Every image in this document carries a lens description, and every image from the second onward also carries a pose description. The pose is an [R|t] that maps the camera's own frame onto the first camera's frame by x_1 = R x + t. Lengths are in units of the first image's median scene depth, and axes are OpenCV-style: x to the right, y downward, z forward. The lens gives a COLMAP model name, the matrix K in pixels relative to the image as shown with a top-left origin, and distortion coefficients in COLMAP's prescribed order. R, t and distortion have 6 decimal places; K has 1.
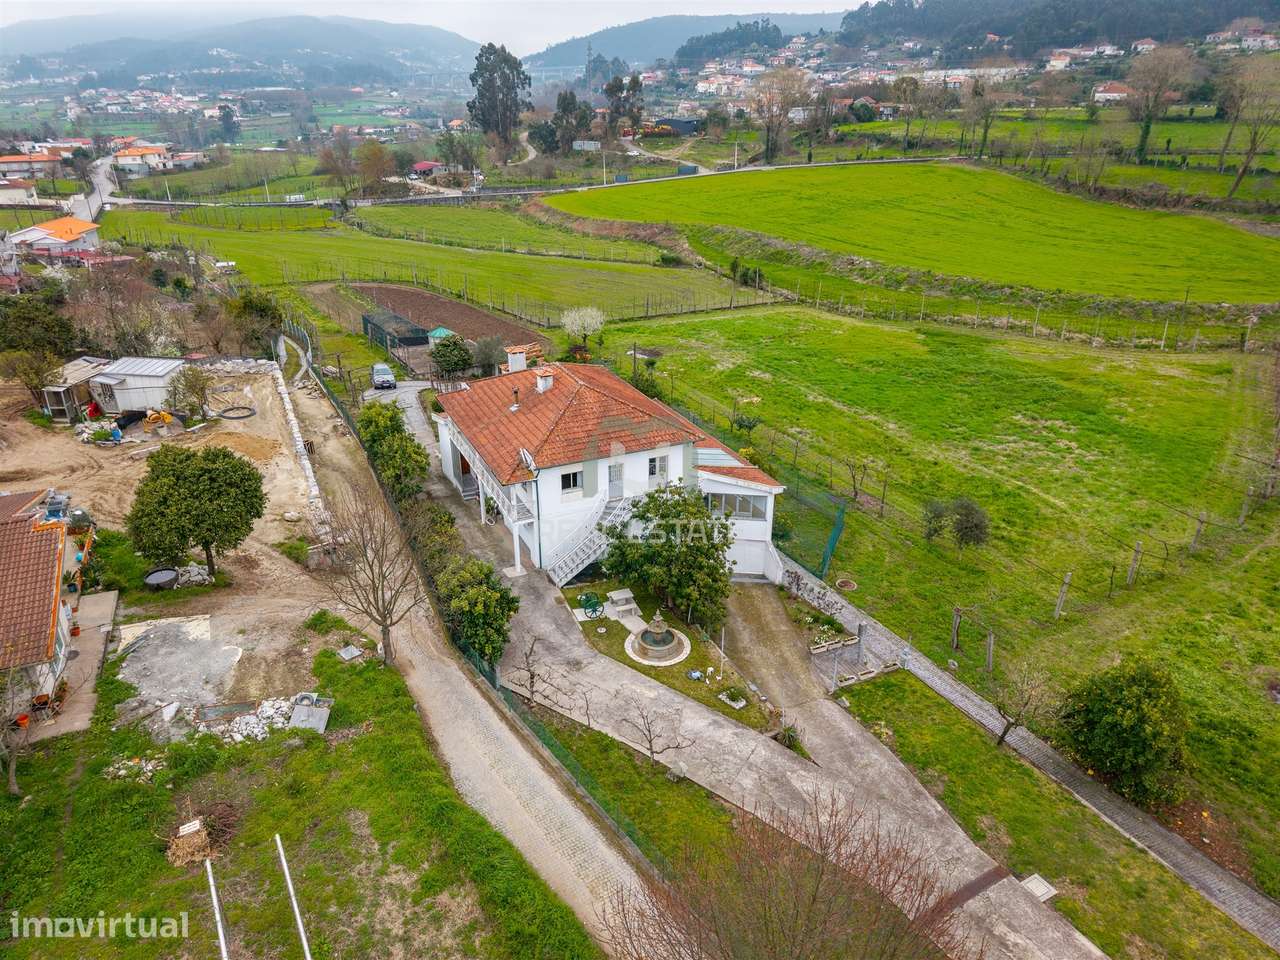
lens RADIAL K [[882.3, 0, 640.0], [0, 882.3, 480.0], [0, 0, 1]] dist [0.056621, -0.075004]
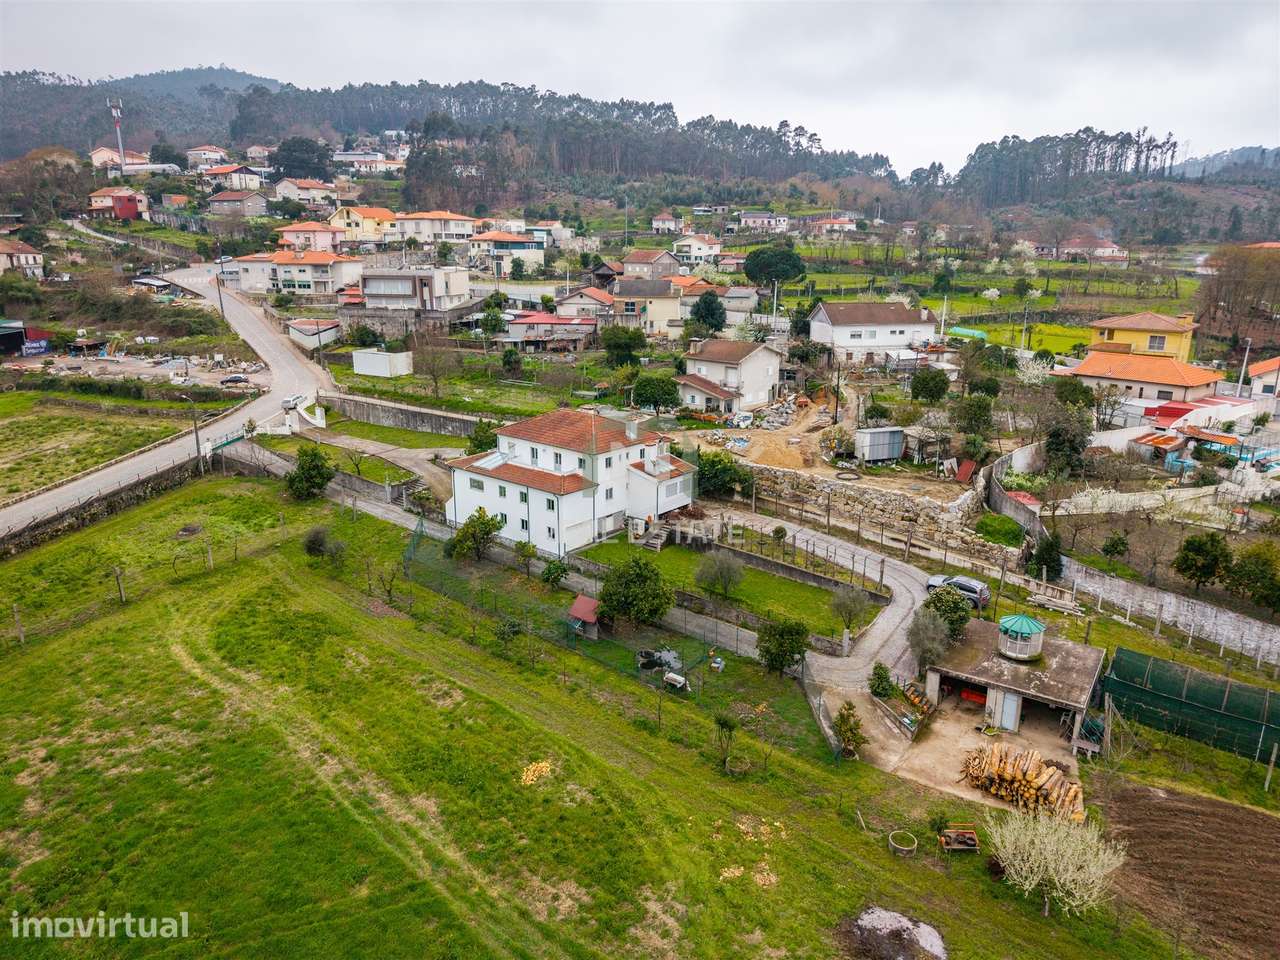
lens RADIAL K [[882.3, 0, 640.0], [0, 882.3, 480.0], [0, 0, 1]] dist [0.056621, -0.075004]
pose [[-0.929313, 0.096742, -0.356396, 0.263273], [-0.145003, 0.791979, 0.593080, -0.615542], [0.339634, 0.602835, -0.721969, 1.383182]]
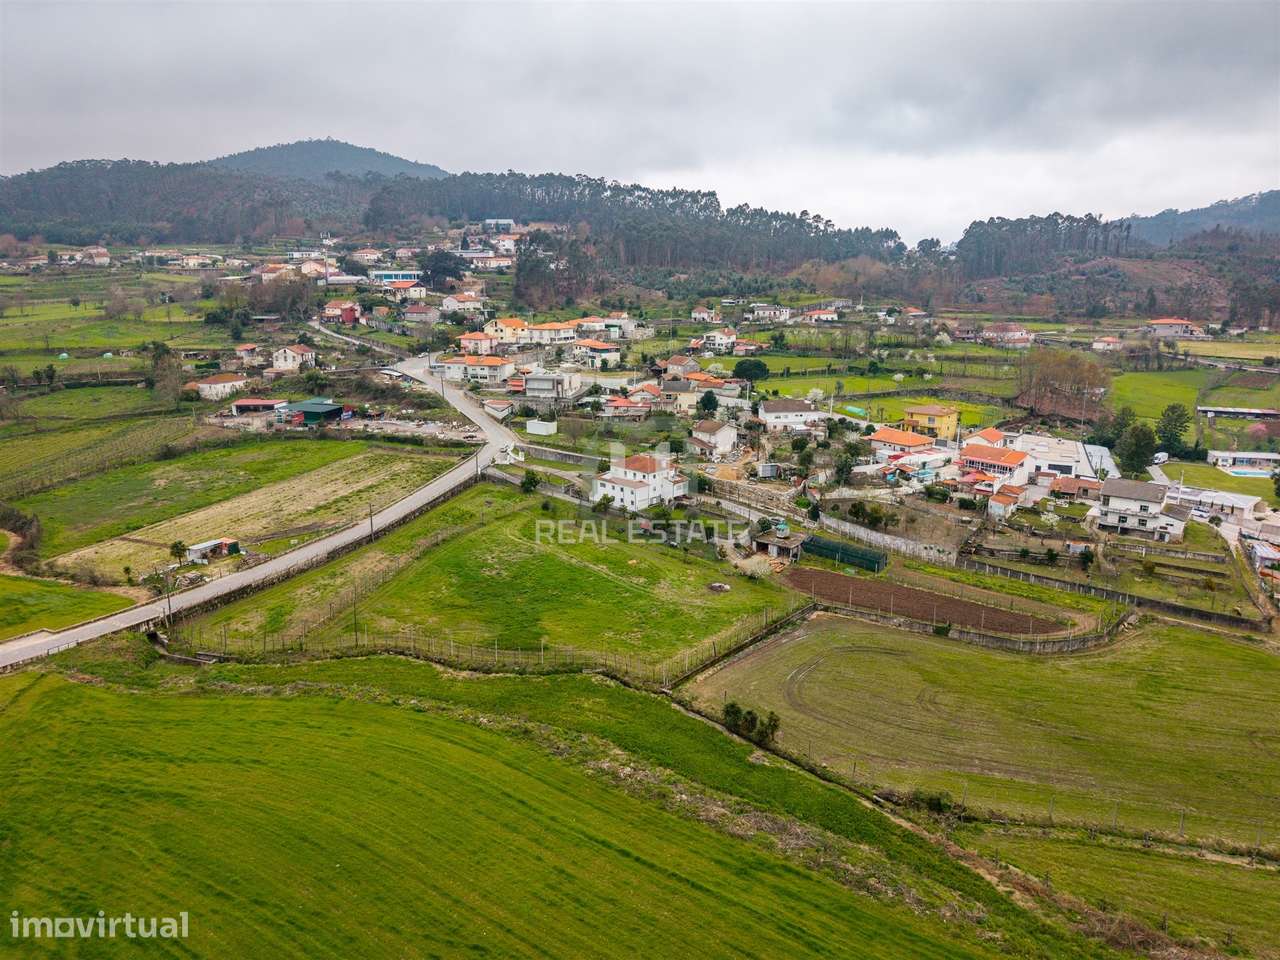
lens RADIAL K [[882.3, 0, 640.0], [0, 882.3, 480.0], [0, 0, 1]] dist [0.056621, -0.075004]
pose [[-0.950359, 0.079461, -0.300838, 0.733546], [-0.115429, 0.807819, 0.578017, -1.471597], [0.288952, 0.584050, -0.758546, 2.534189]]
